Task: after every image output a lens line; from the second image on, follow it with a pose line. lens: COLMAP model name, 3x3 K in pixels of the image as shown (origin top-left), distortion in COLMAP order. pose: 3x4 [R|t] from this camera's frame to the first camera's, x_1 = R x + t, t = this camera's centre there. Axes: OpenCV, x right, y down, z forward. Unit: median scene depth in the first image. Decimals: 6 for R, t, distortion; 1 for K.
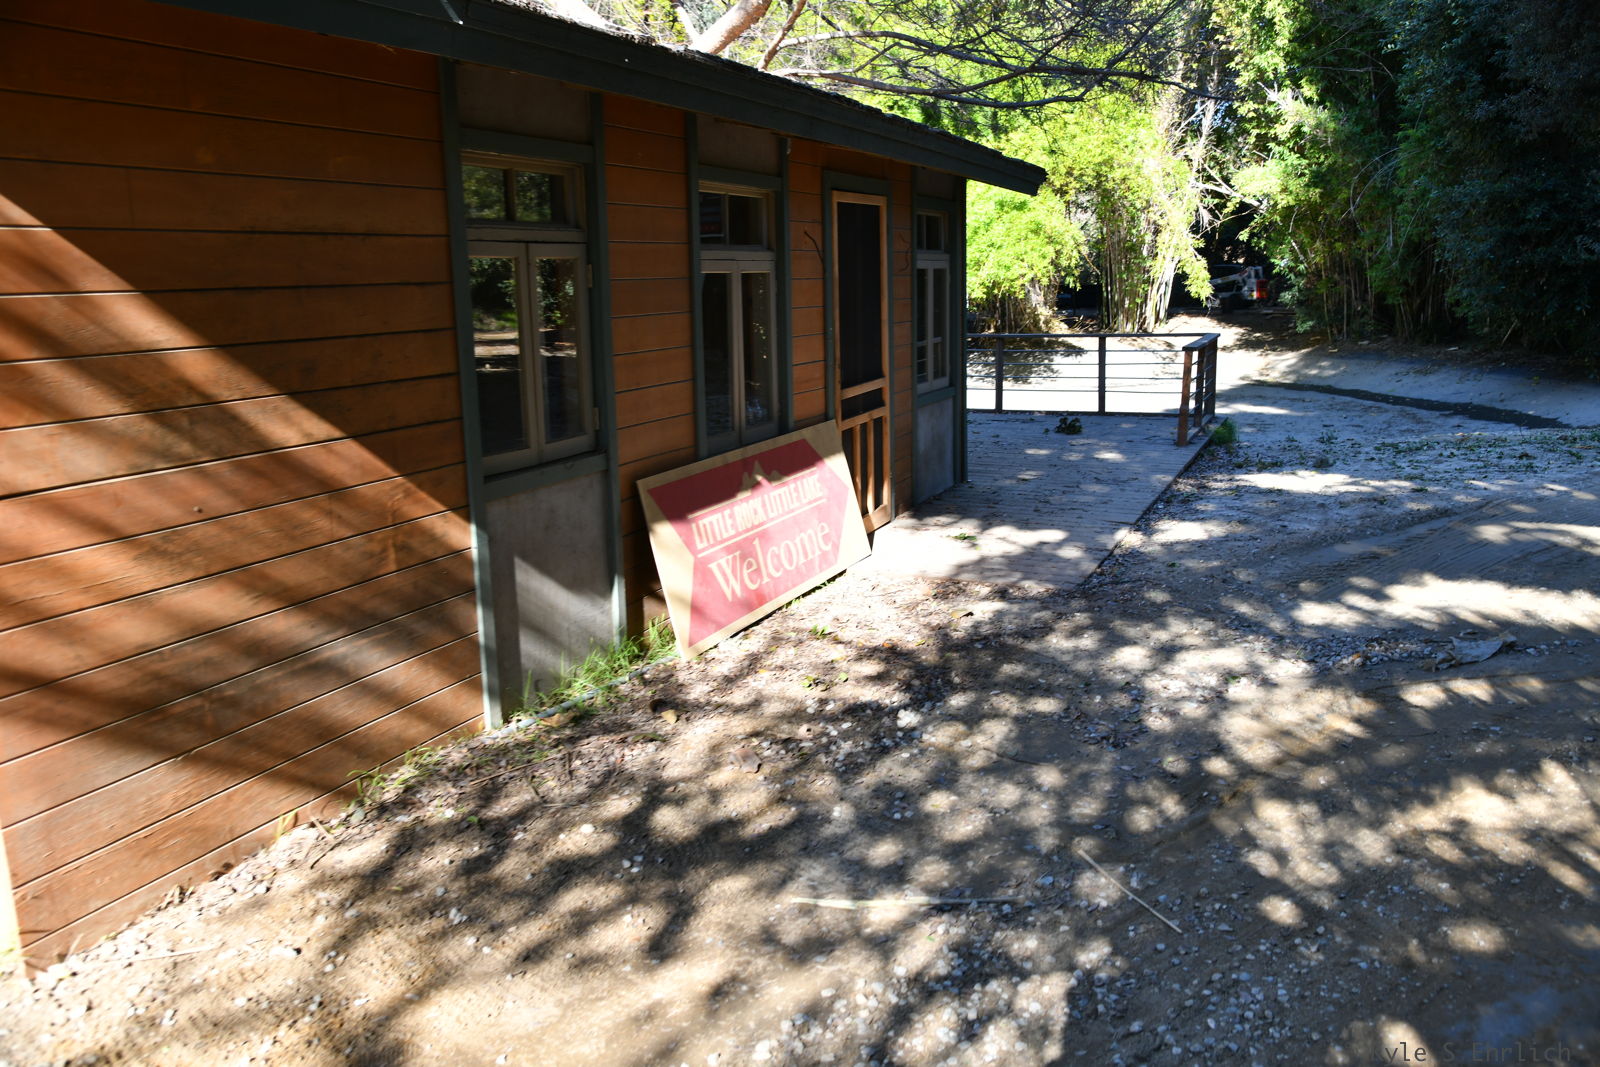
lens RADIAL K [[1253.1, 0, 805.0], [0, 1253.1, 523.2], [0, 0, 1]] dist [-0.036595, 0.018767]
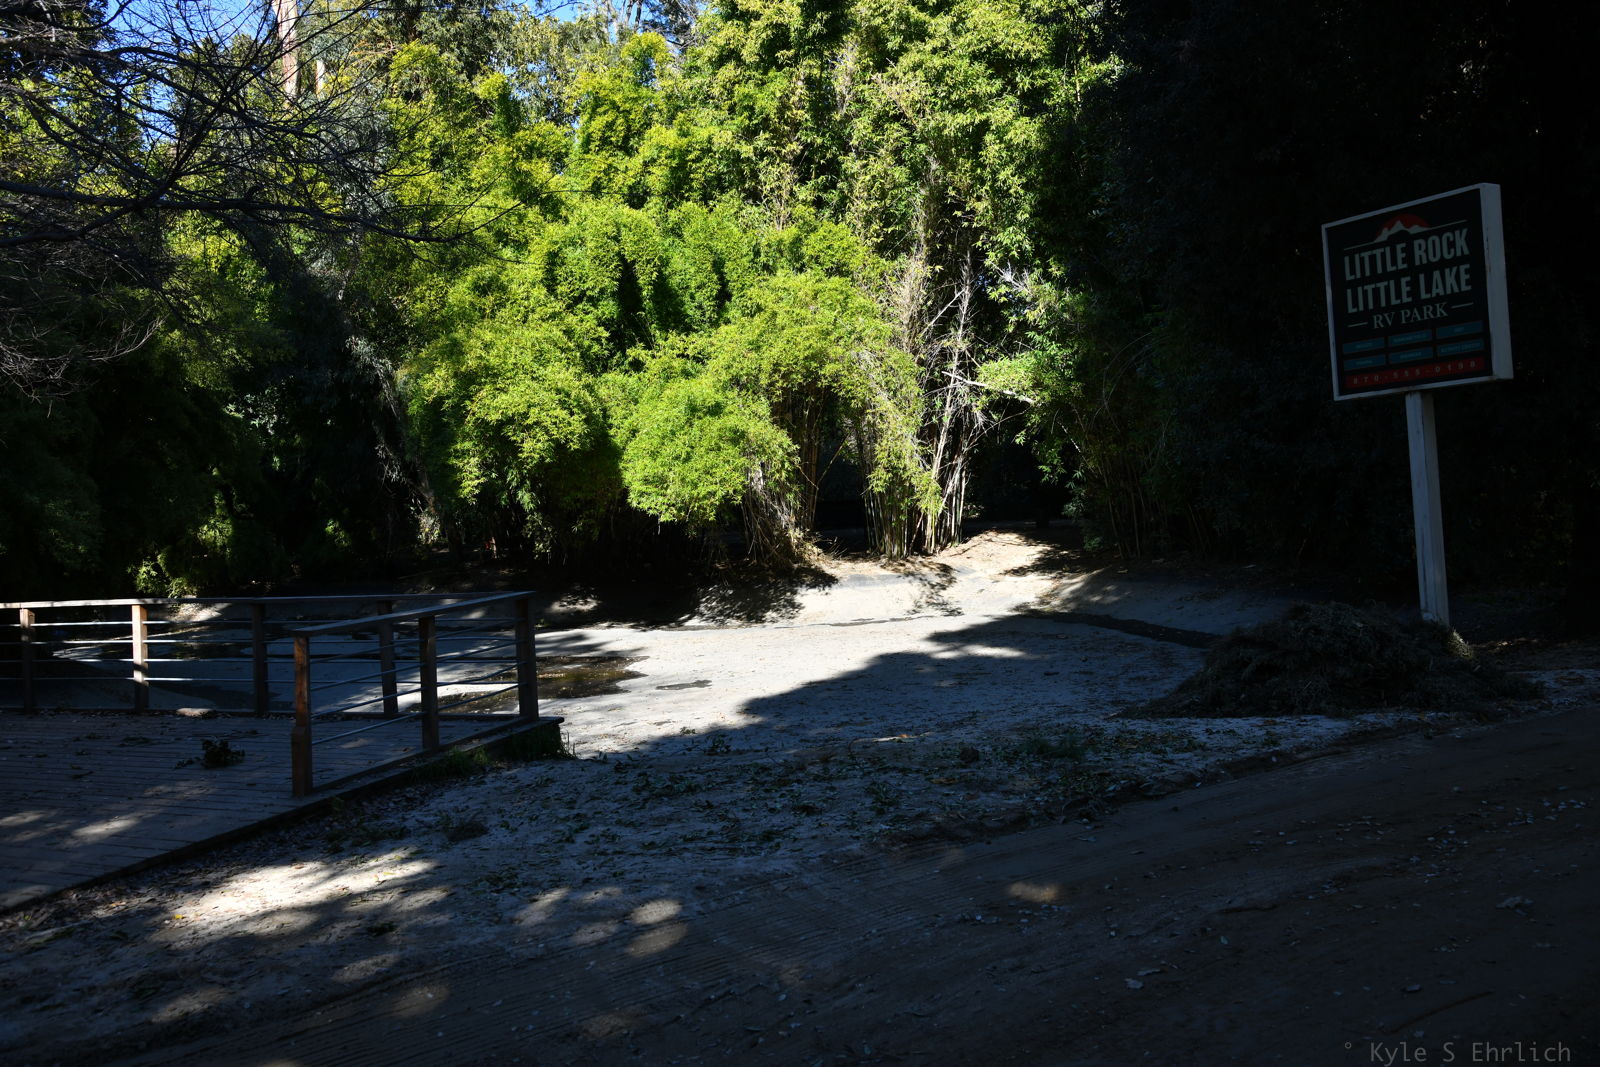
lens RADIAL K [[1398.9, 0, 801.1], [0, 1398.9, 521.5], [0, 0, 1]] dist [-0.033784, 0.026259]
pose [[0.997273, -0.024008, 0.069786, 0.824755], [0.035638, 0.984710, -0.170520, -0.115060], [-0.064625, 0.172542, 0.982880, 0.523973]]
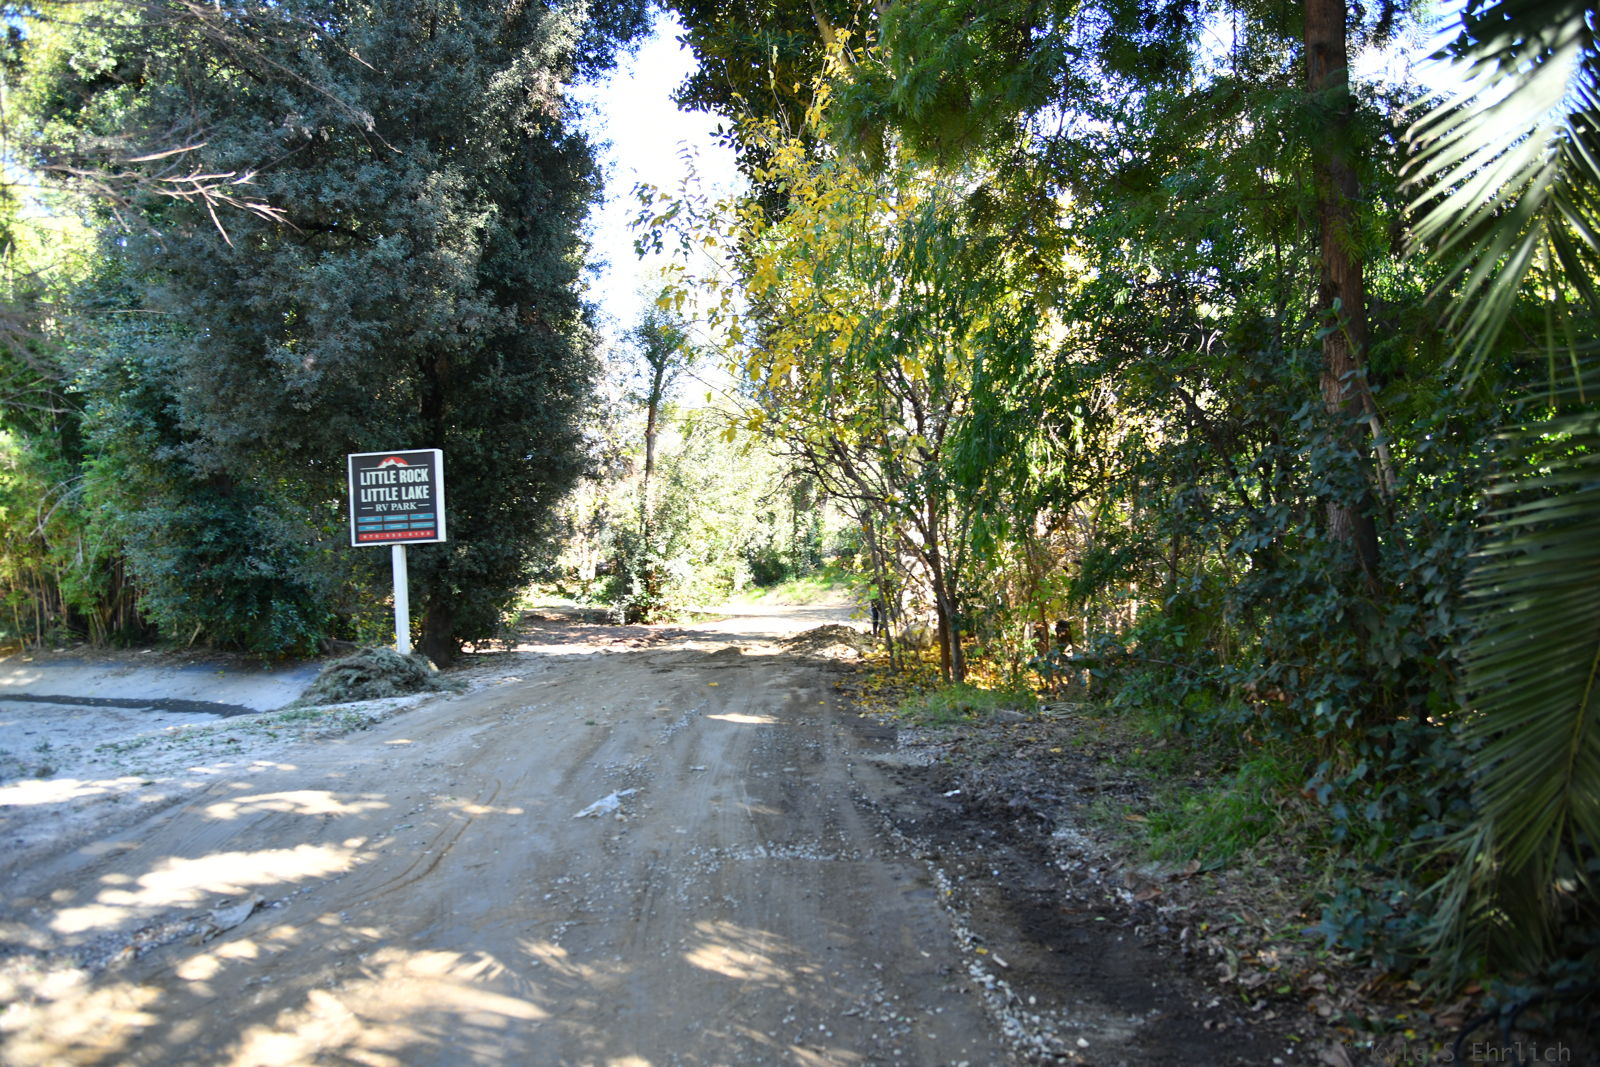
lens RADIAL K [[1083.4, 0, 796.4], [0, 1083.4, 537.2], [0, 0, 1]] dist [-0.041533, 0.010489]
pose [[0.516206, 0.035014, 0.855749, -0.041152], [0.171137, 0.974797, -0.143119, -0.007317], [-0.839192, 0.220329, 0.497203, -0.012059]]
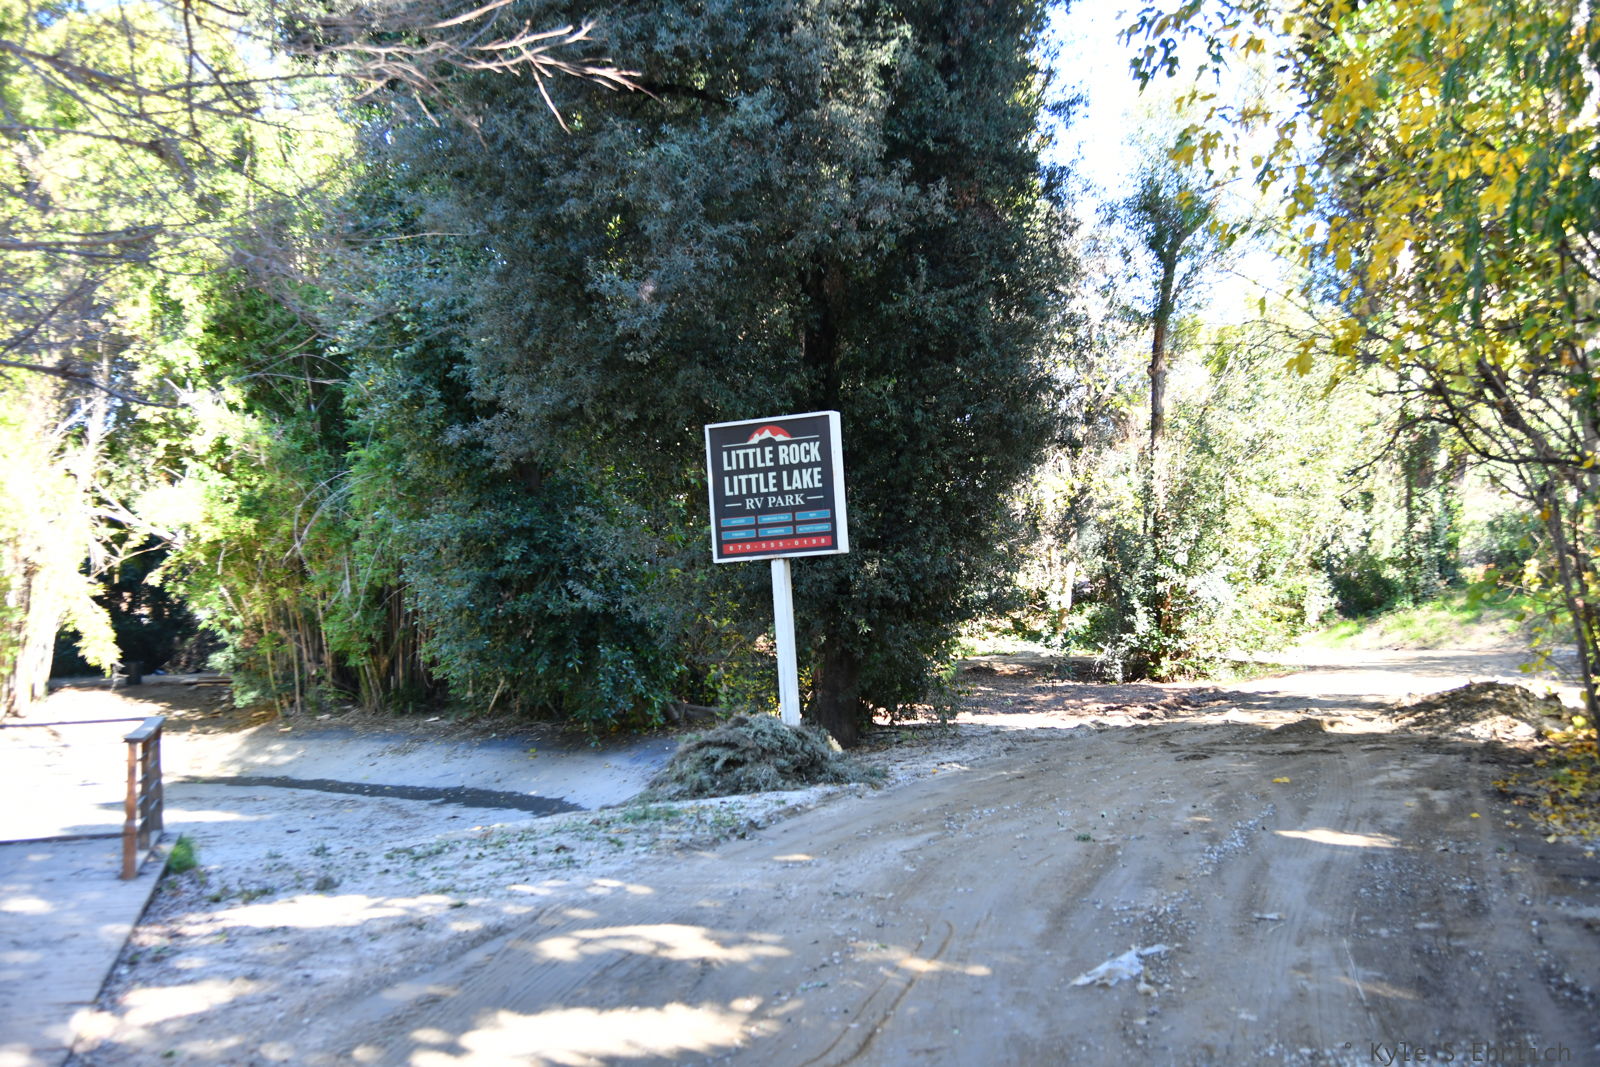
lens RADIAL K [[1754.1, 0, 799.7], [0, 1754.1, 534.8], [0, 0, 1]] dist [-0.024221, 0.000000]
pose [[0.769490, 0.021992, 0.638280, -0.063735], [0.137070, 0.970431, -0.198683, -0.006250], [-0.623777, 0.240374, 0.743722, -0.008620]]
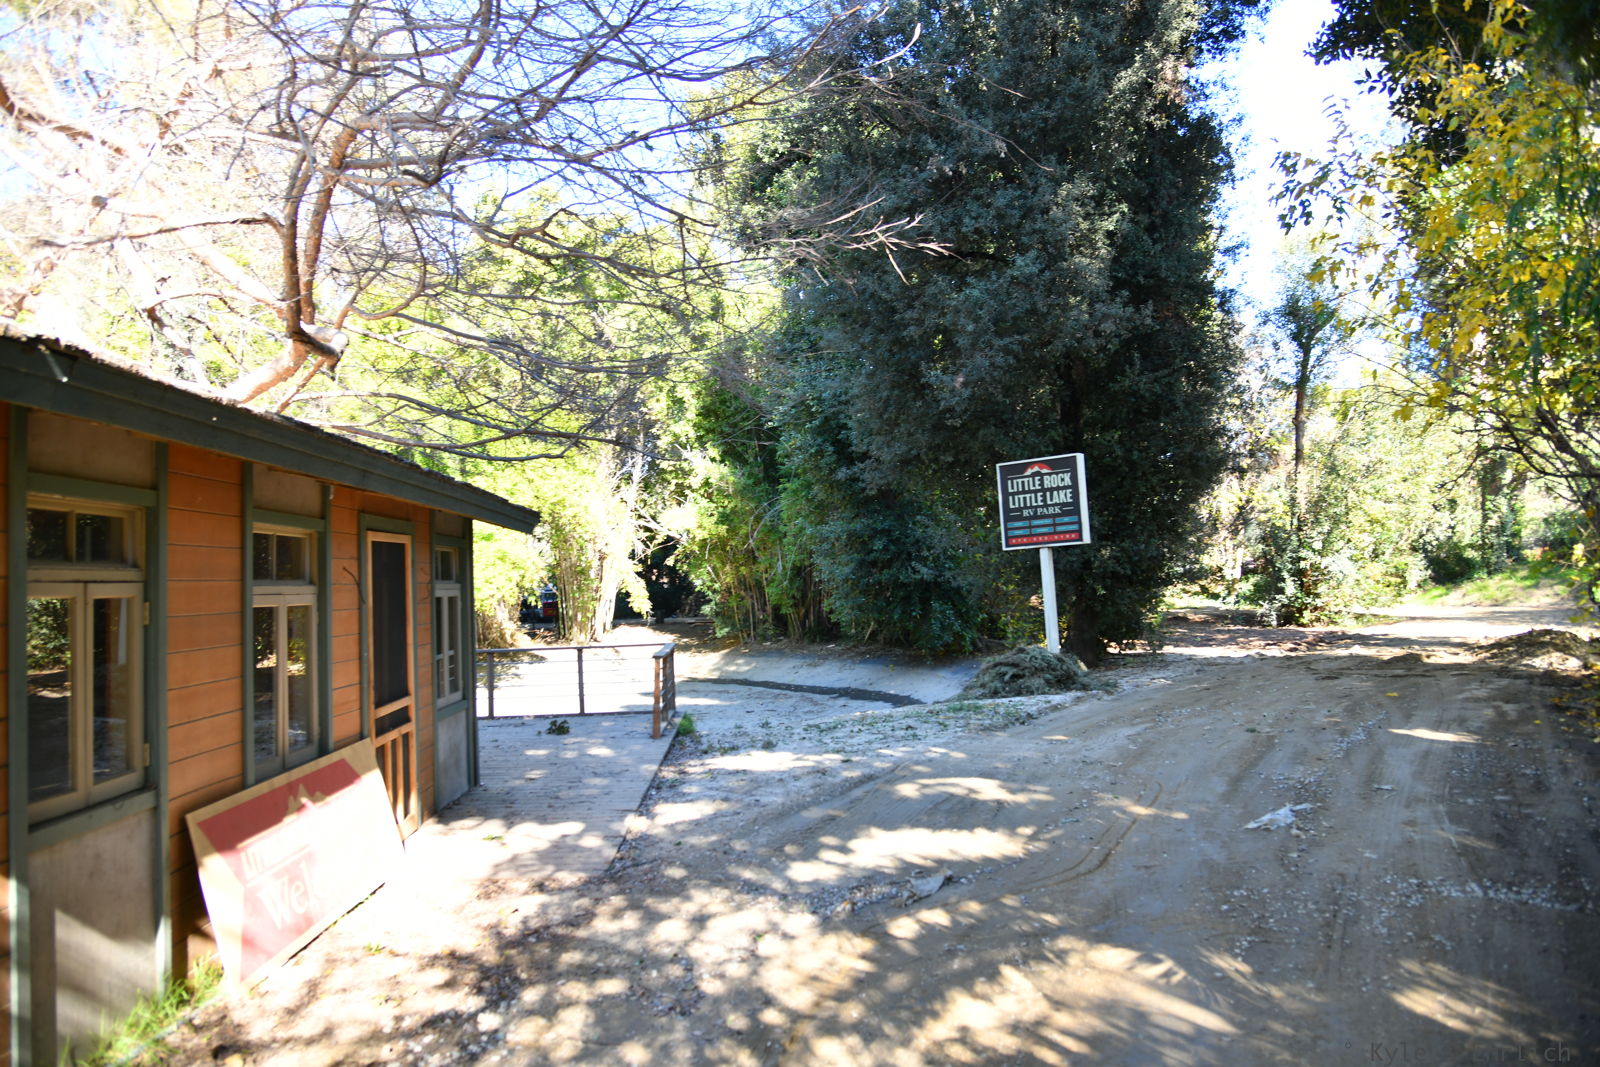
lens RADIAL K [[1083.4, 0, 801.0], [0, 1083.4, 534.5], [0, 0, 1]] dist [-0.041533, 0.010489]
pose [[0.896429, 0.012988, 0.442997, -0.058492], [0.097071, 0.969545, -0.224853, -0.009153], [-0.432426, 0.244567, 0.867868, -0.001589]]
